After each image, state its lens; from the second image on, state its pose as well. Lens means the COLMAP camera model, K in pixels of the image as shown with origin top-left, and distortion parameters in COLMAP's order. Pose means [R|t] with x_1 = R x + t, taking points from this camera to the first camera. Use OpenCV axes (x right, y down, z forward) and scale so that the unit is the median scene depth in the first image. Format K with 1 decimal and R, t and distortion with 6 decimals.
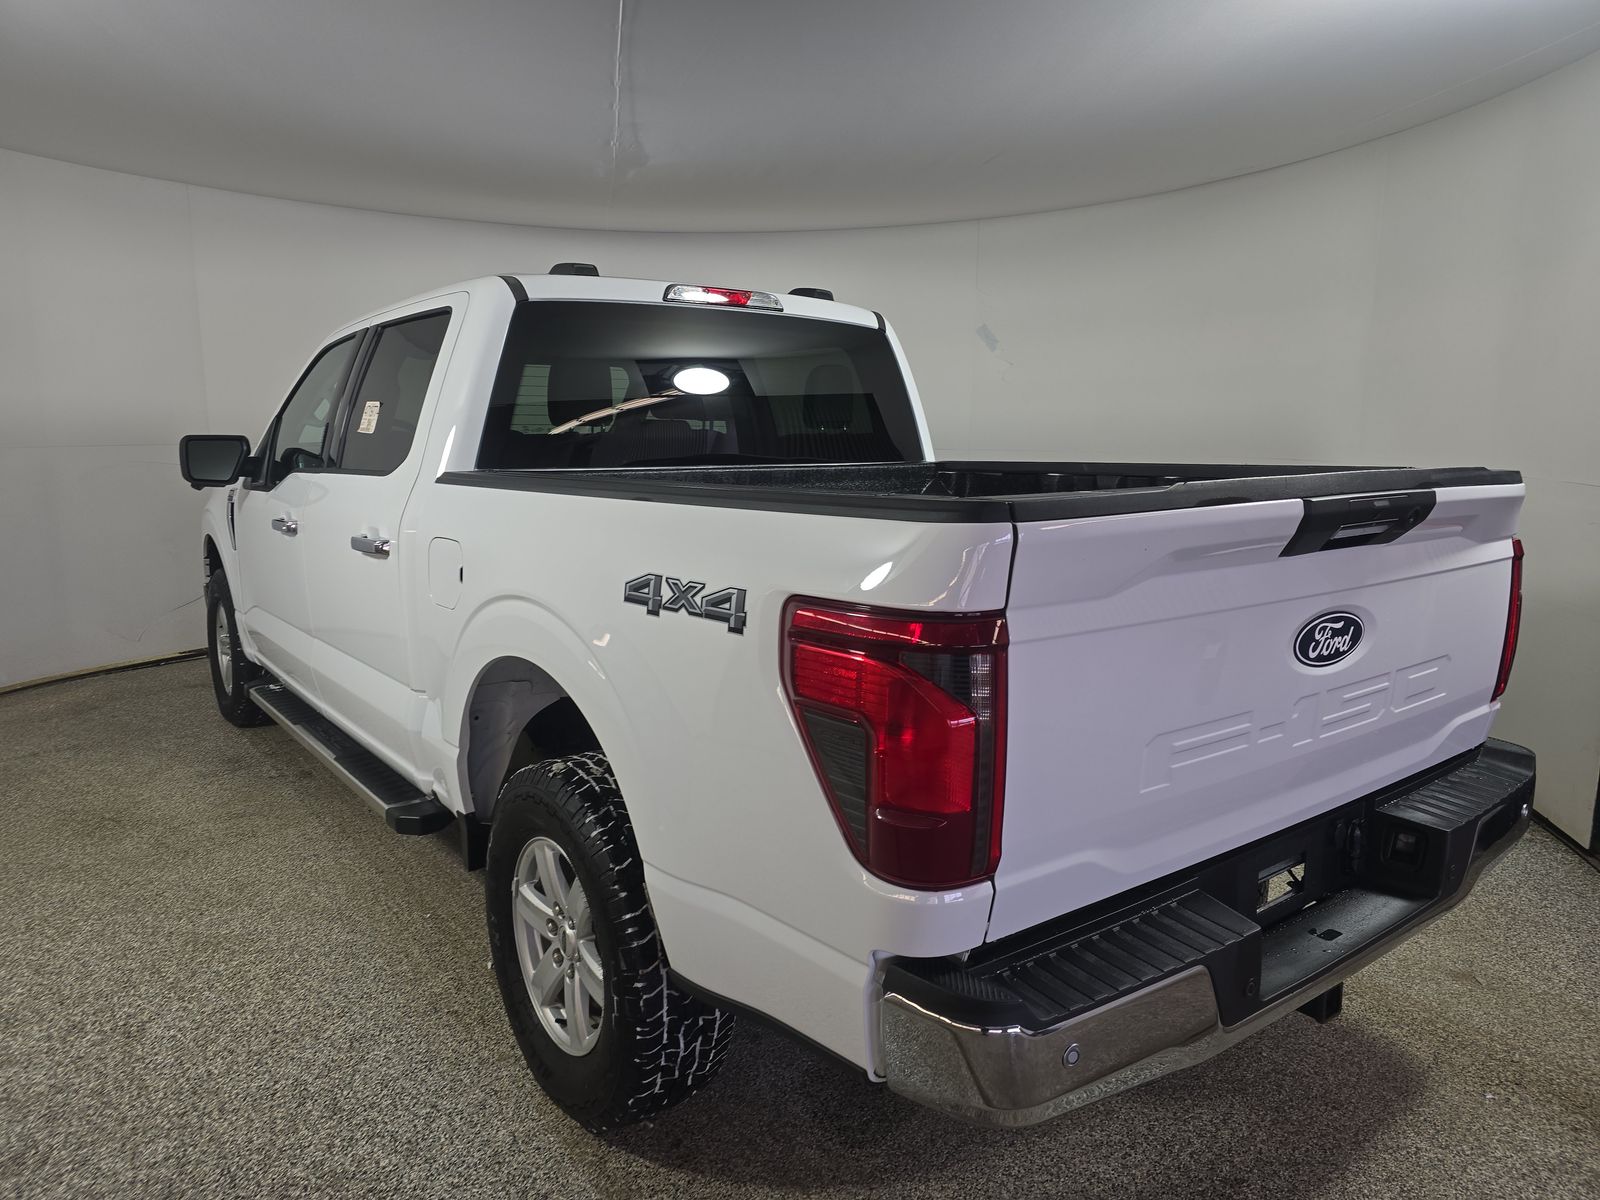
lens RADIAL K [[1076.8, 0, 803.0], [0, 1076.8, 605.6], [0, 0, 1]] dist [0.041144, -0.050426]
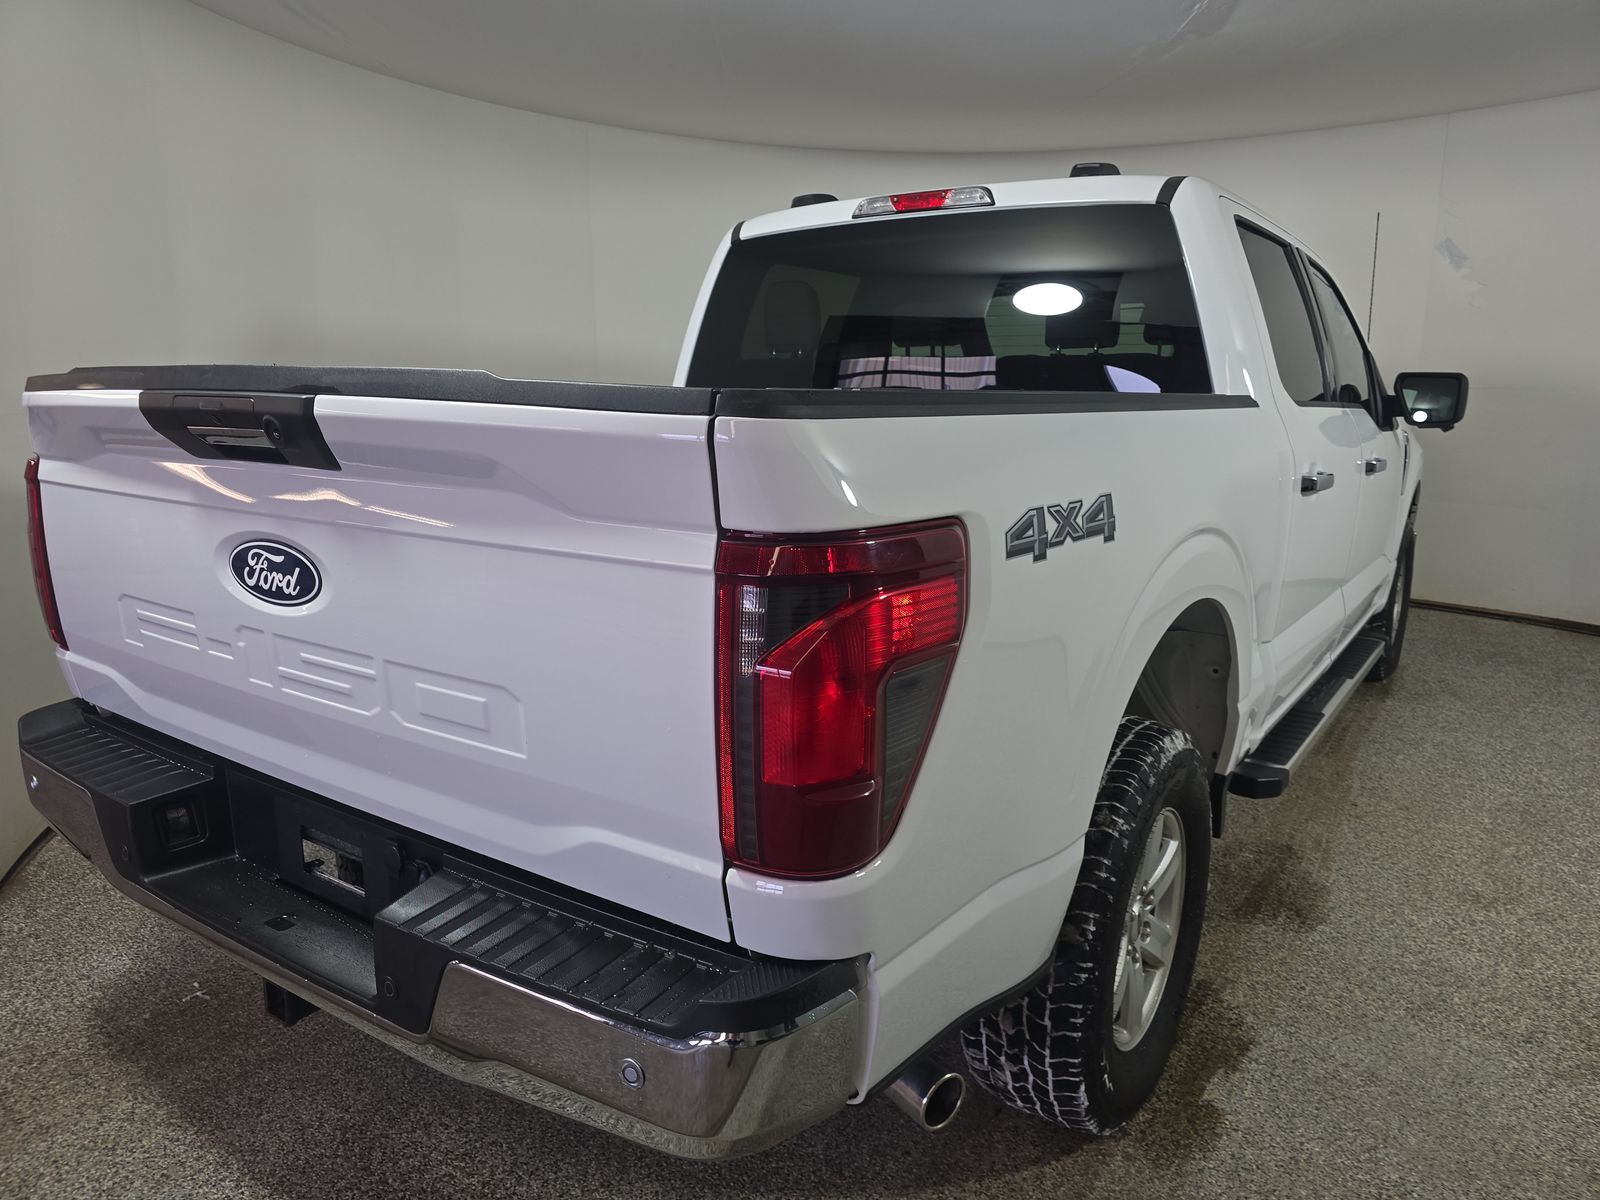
lens RADIAL K [[1076.8, 0, 796.0], [0, 1076.8, 592.9], [0, 0, 1]] dist [0.041144, -0.050426]
pose [[0.307284, 0.184217, -0.933617, 0.908428], [-0.156338, 0.977526, 0.141424, -0.087863], [0.938688, 0.102502, 0.329178, 0.722384]]
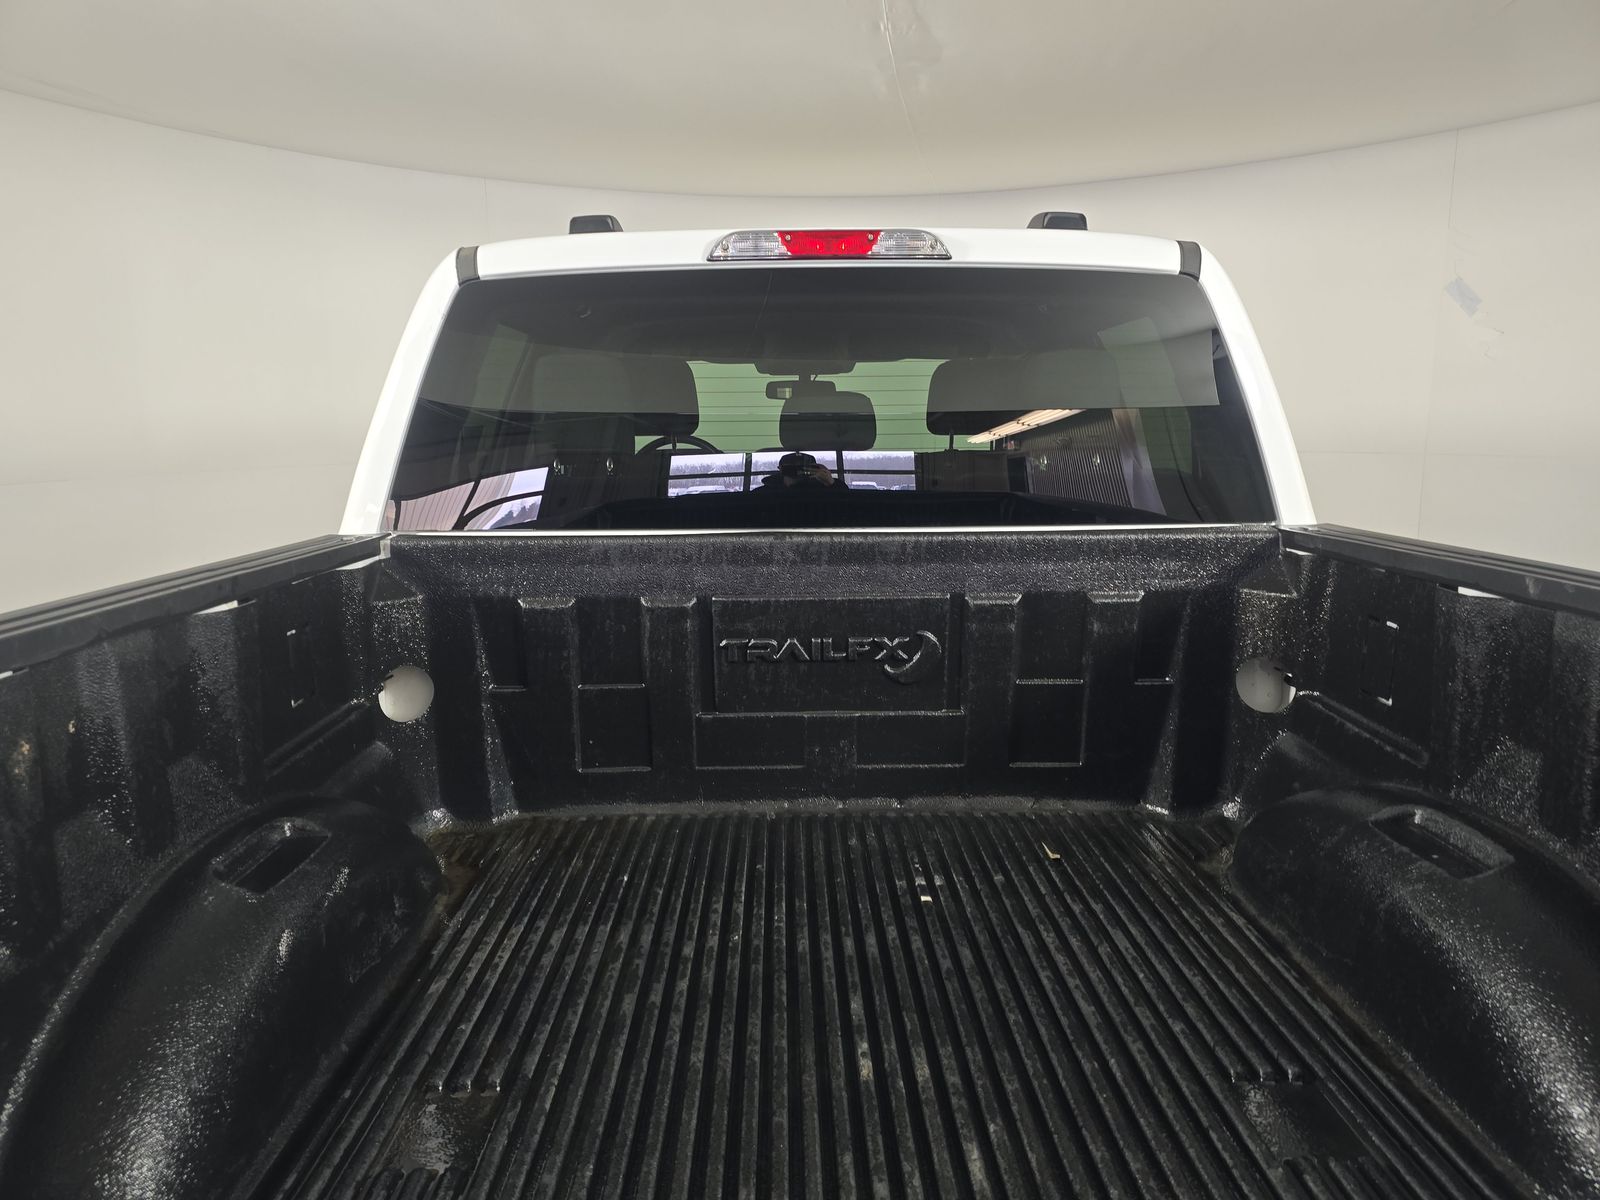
lens RADIAL K [[1076.8, 0, 780.2], [0, 1076.8, 598.5], [0, 0, 1]] dist [0.041144, -0.050426]
pose [[0.794732, 0.090440, -0.600185, 0.315804], [-0.086572, 0.995617, 0.035392, -0.126878], [0.600755, 0.023832, 0.799078, 0.585738]]
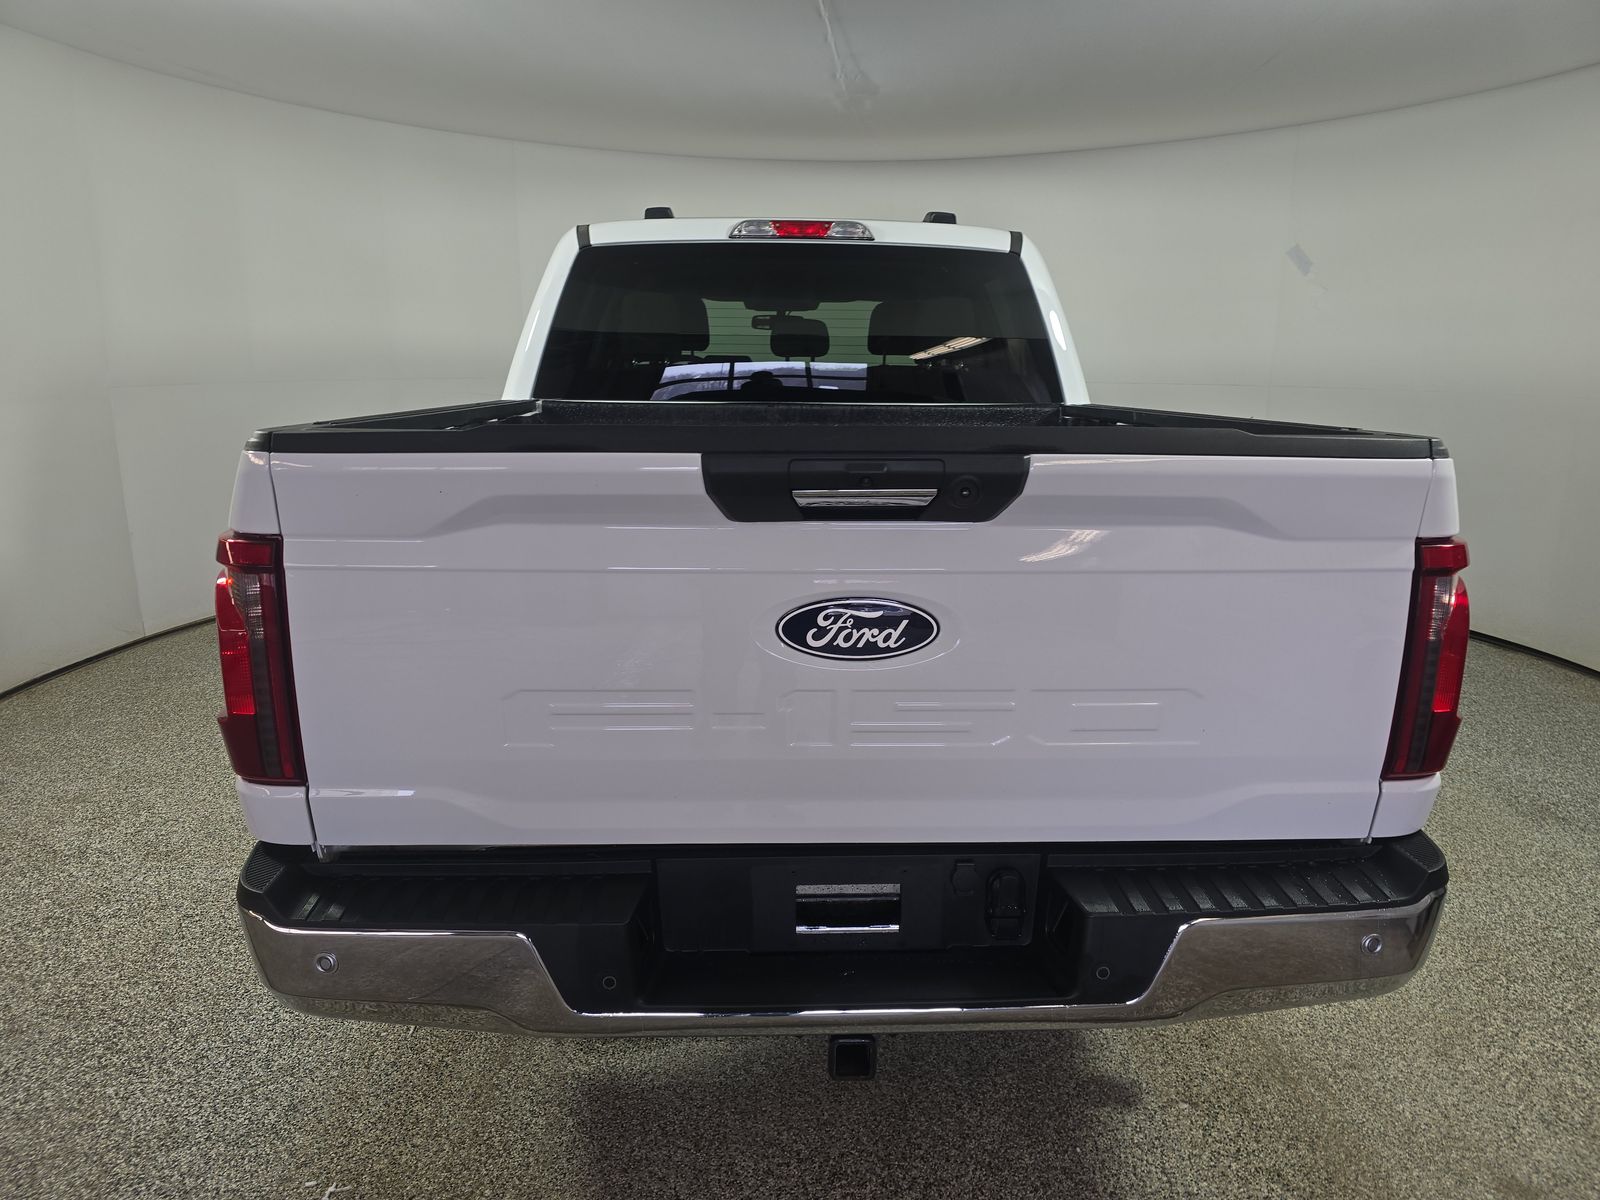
lens RADIAL K [[1076.8, 0, 794.8], [0, 1076.8, 602.7], [0, 0, 1]] dist [0.041144, -0.050426]
pose [[0.820051, 0.130288, -0.557262, 0.588232], [-0.098965, 0.991355, 0.086145, -0.035857], [0.563669, -0.015494, 0.825856, 0.196423]]
